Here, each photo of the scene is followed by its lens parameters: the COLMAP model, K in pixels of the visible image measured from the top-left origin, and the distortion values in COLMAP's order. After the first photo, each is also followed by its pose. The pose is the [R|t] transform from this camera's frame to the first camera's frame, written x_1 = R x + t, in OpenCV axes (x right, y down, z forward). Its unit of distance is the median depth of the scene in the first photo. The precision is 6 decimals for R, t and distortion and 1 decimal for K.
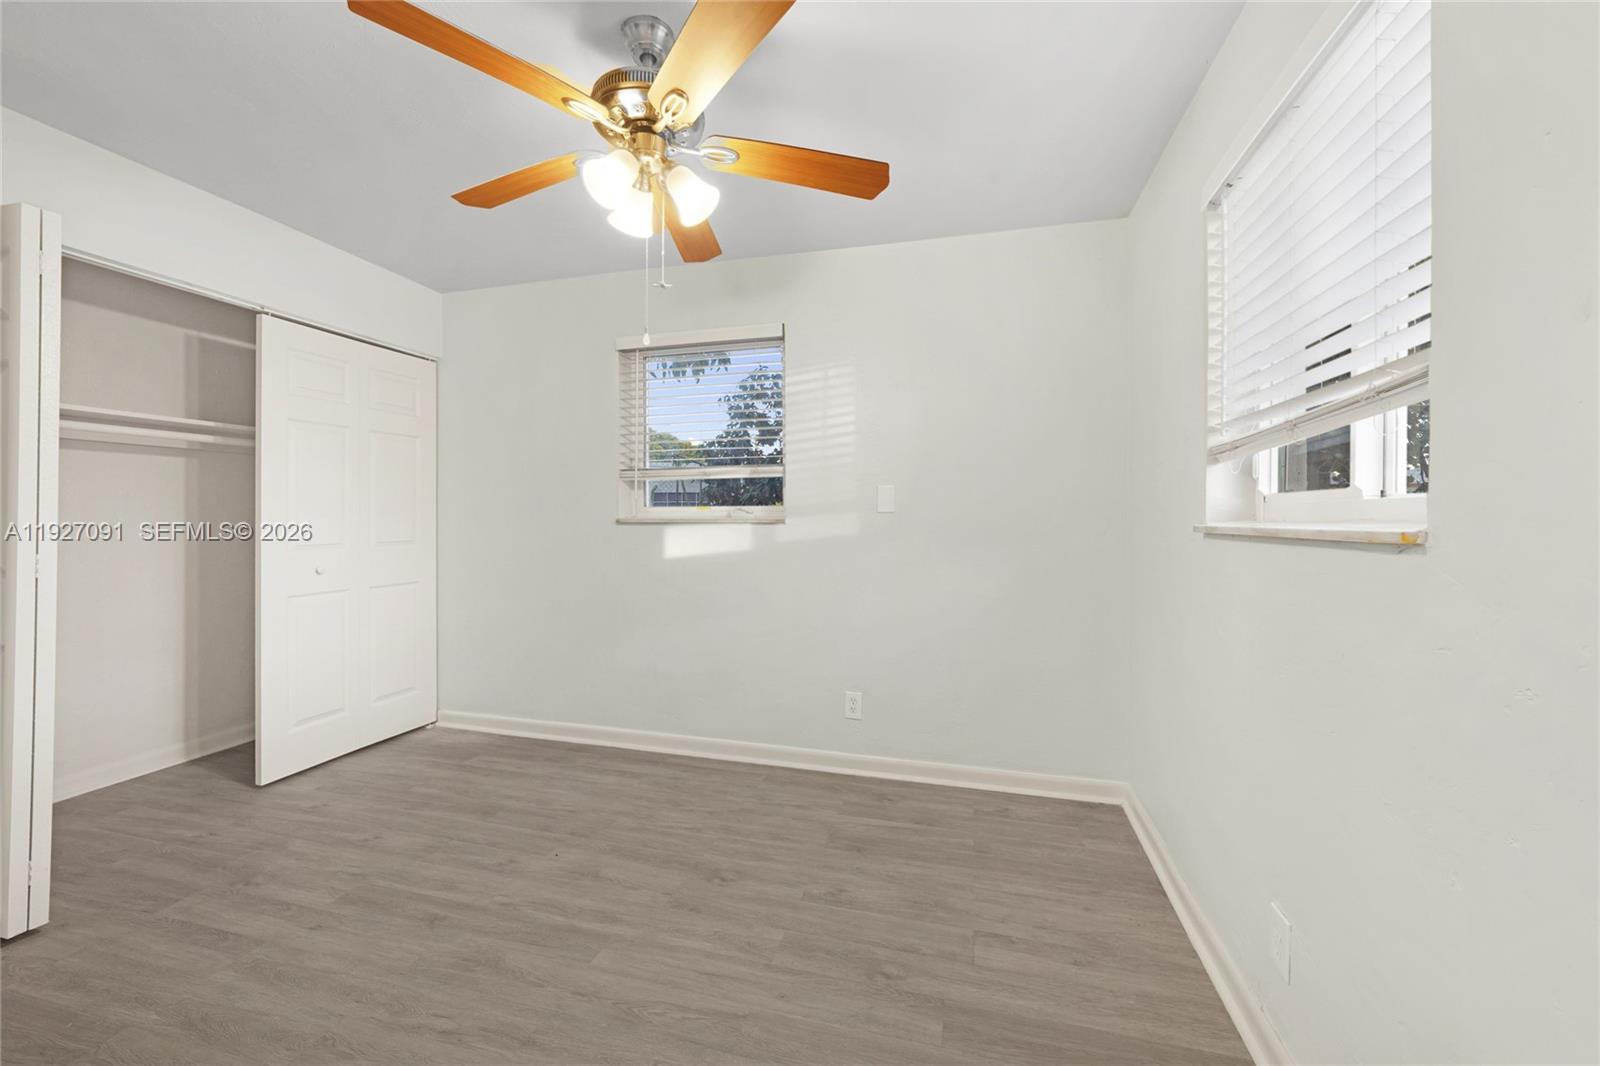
lens RADIAL K [[639.1, 0, 794.1], [0, 639.1, 515.1], [0, 0, 1]] dist [-0.003424, -0.000127]
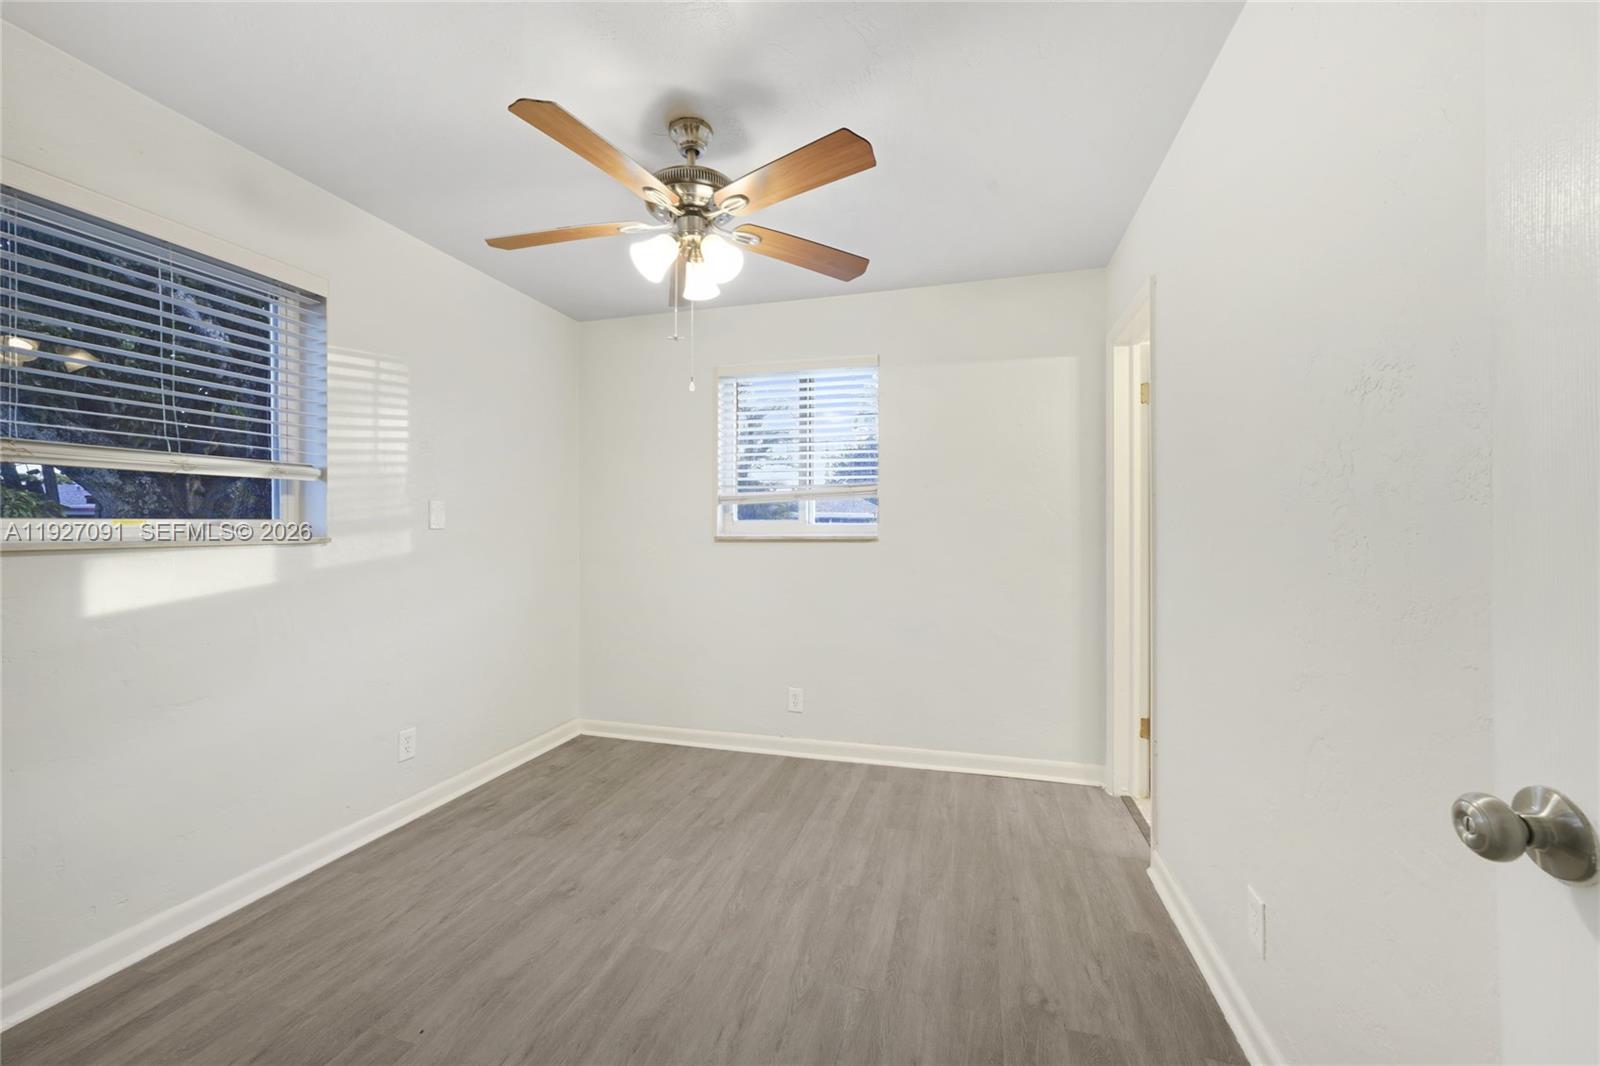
lens RADIAL K [[633.9, 0, 800.0], [0, 633.9, 533.0], [0, 0, 1]] dist [0.000066, 0.000113]
pose [[-0.001660, -0.008744, 0.999960, -0.981501], [0.000368, 0.999962, 0.008745, -0.008268], [-0.999999, 0.000383, -0.001657, 0.555680]]
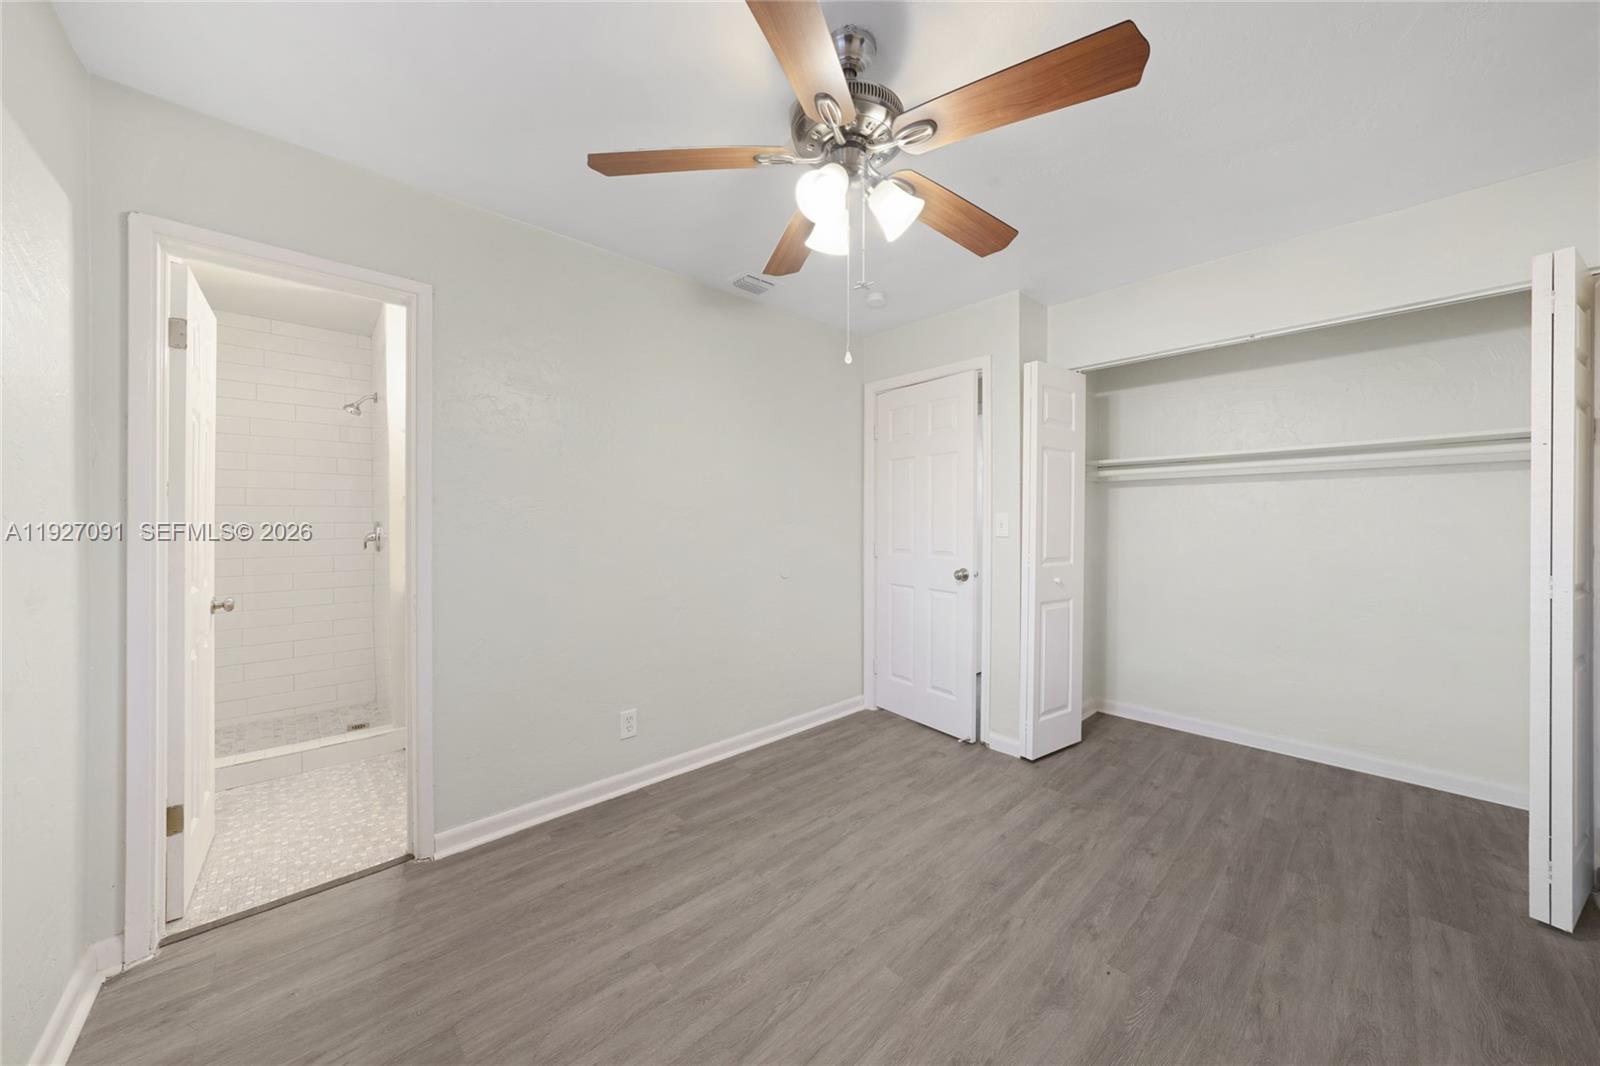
lens RADIAL K [[554.8, 0, 807.6], [0, 554.8, 531.8], [0, 0, 1]] dist [-0.000576, 0.000099]
pose [[-0.513545, 0.009444, -0.858011, 0.368348], [-0.002107, 0.999923, 0.012267, -0.014155], [0.858060, 0.008108, -0.513485, 0.960158]]
